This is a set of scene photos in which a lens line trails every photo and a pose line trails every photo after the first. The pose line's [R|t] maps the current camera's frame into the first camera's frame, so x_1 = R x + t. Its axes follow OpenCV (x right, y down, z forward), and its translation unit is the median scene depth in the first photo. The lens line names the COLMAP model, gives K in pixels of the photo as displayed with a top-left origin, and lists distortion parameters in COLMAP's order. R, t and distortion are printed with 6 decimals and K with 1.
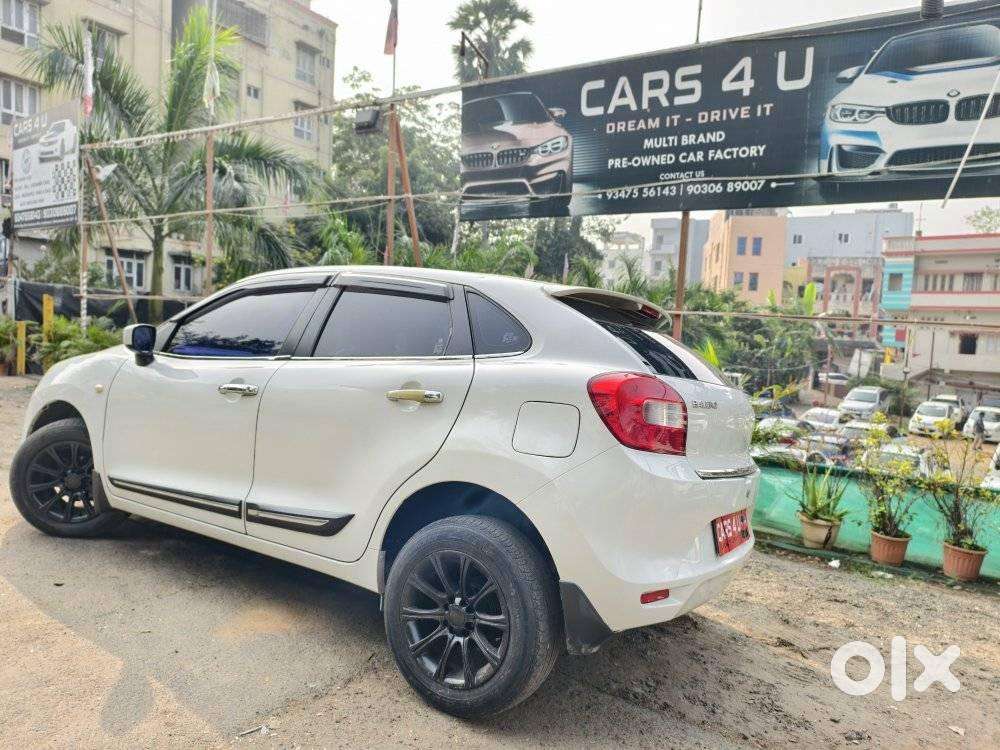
lens RADIAL K [[695.4, 0, 495.8], [0, 695.4, 375.8], [0, 0, 1]] dist [-0.001173, -0.003046]
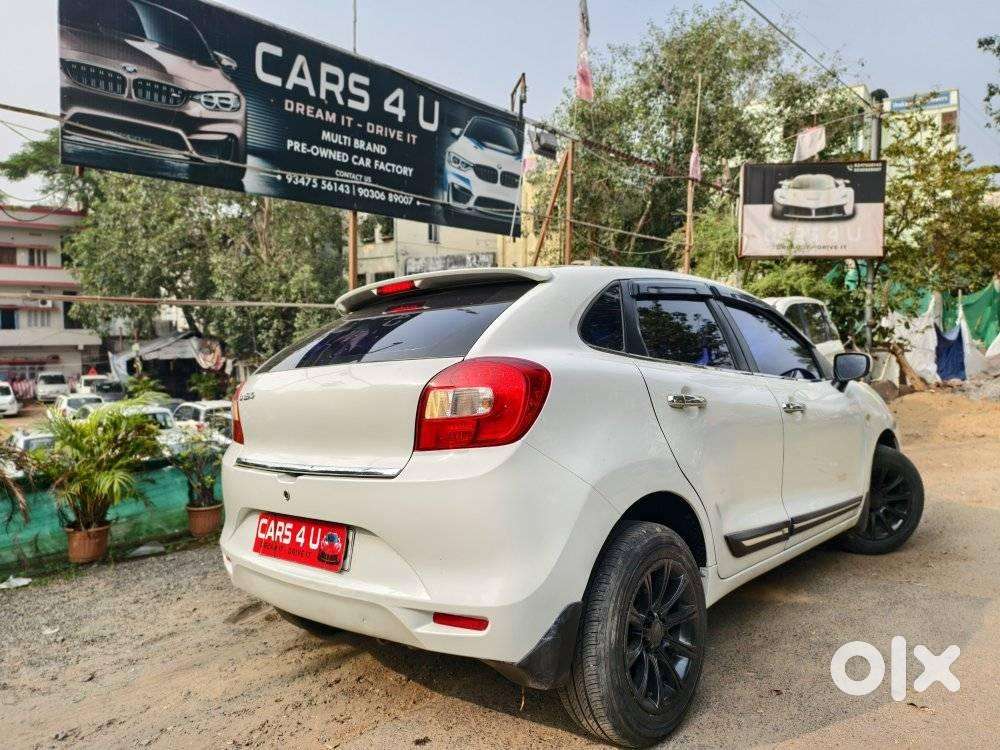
lens RADIAL K [[693.8, 0, 501.0], [0, 693.8, 372.3], [0, 0, 1]] dist [0.001834, -0.005170]
pose [[0.172226, -0.106468, 0.979287, -0.747447], [0.067777, 0.993067, 0.096047, -0.078427], [-0.982723, 0.049832, 0.178248, 0.601226]]
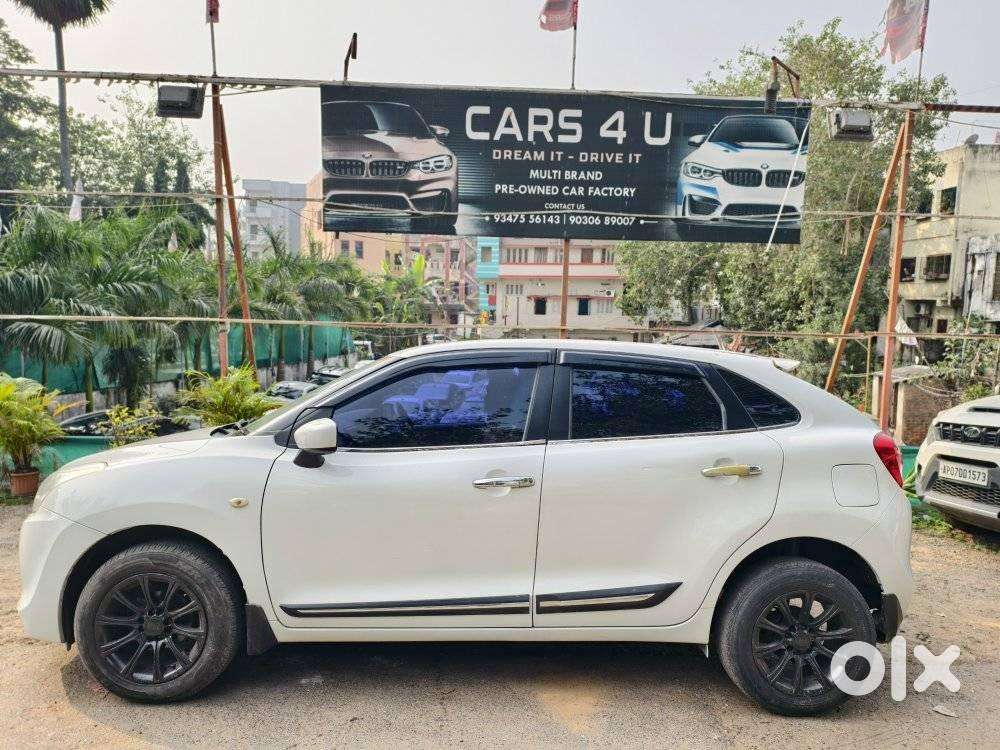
lens RADIAL K [[690.3, 0, 502.2], [0, 690.3, 379.1], [0, 0, 1]] dist [0.025481, -0.041252]
pose [[0.826803, -0.090397, 0.555181, -0.460820], [0.056897, 0.995380, 0.077338, -0.100157], [-0.559607, -0.032355, 0.828126, 0.115888]]
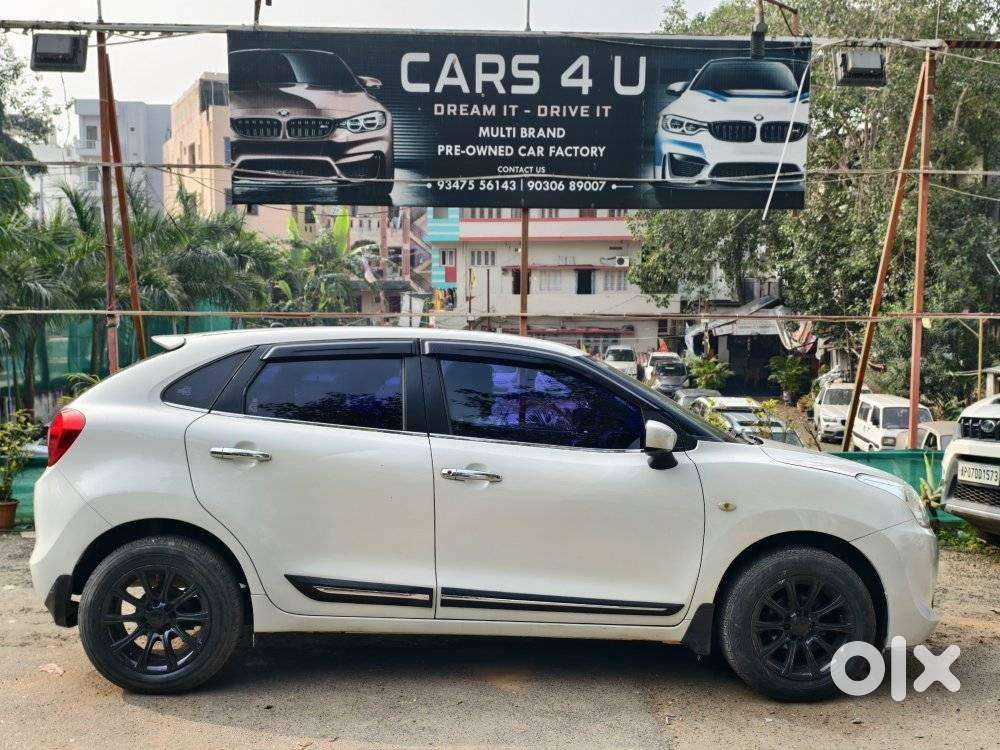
lens RADIAL K [[1049.3, 0, 484.2], [0, 1049.3, 389.0], [0, 0, 1]] dist [0.083660, -0.224841]
pose [[0.817731, -0.103767, 0.566170, -0.609616], [0.074252, 0.994414, 0.075012, -0.101422], [-0.570791, -0.019301, 0.820869, -0.151680]]
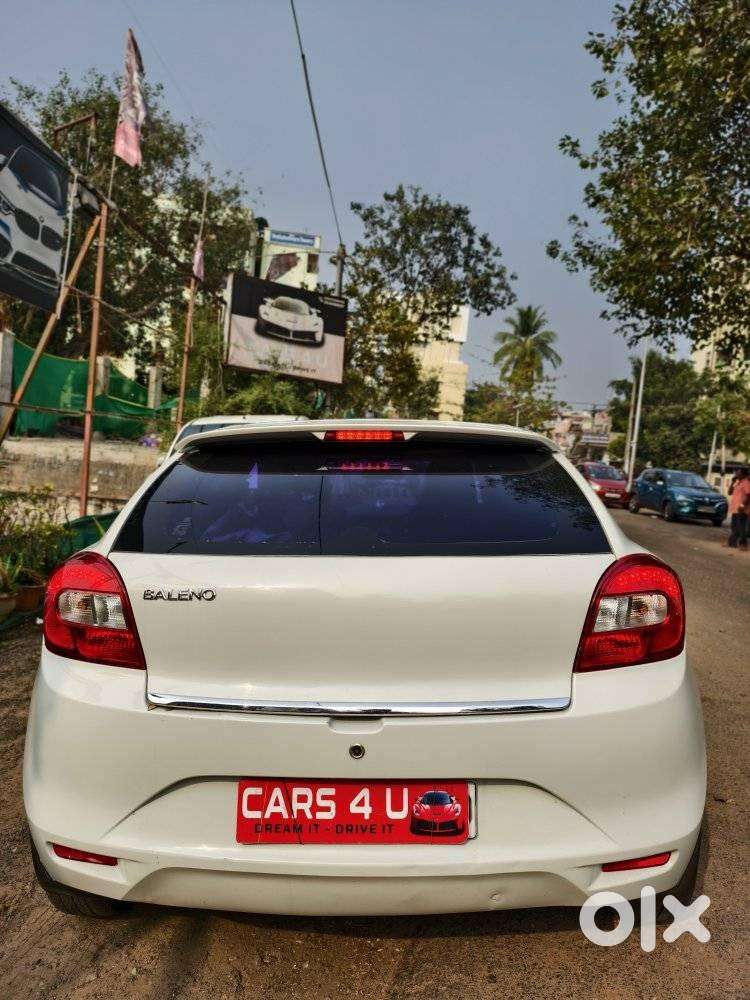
lens RADIAL K [[689.0, 0, 375.0], [0, 689.0, 500.0], [0, 0, 1]] dist [0.004323, -0.002890]
pose [[-0.503081, -0.162234, 0.848875, -0.607519], [-0.064023, 0.986520, 0.150597, -0.113738], [-0.861865, 0.021415, -0.506686, 0.909645]]
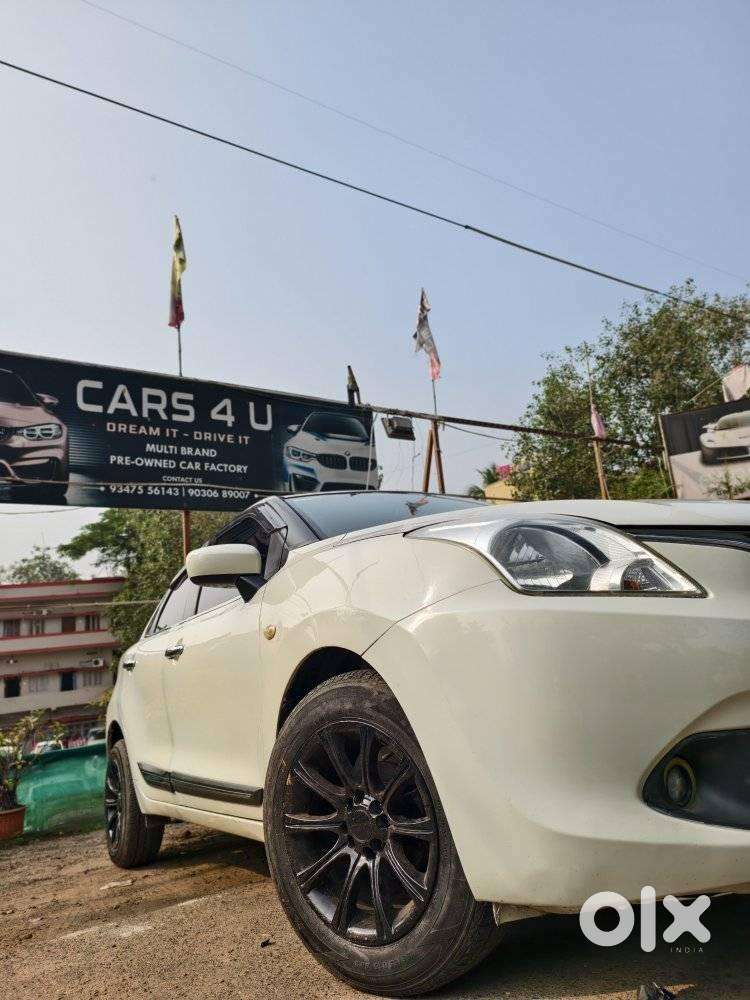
lens RADIAL K [[687.7, 0, 375.0], [0, 687.7, 500.0], [0, 0, 1]] dist [0.072932, -0.193632]
pose [[0.400346, 0.120905, 0.908353, -0.623746], [0.187295, 0.959536, -0.210266, 0.040384], [-0.897019, 0.254309, 0.361502, 0.312943]]
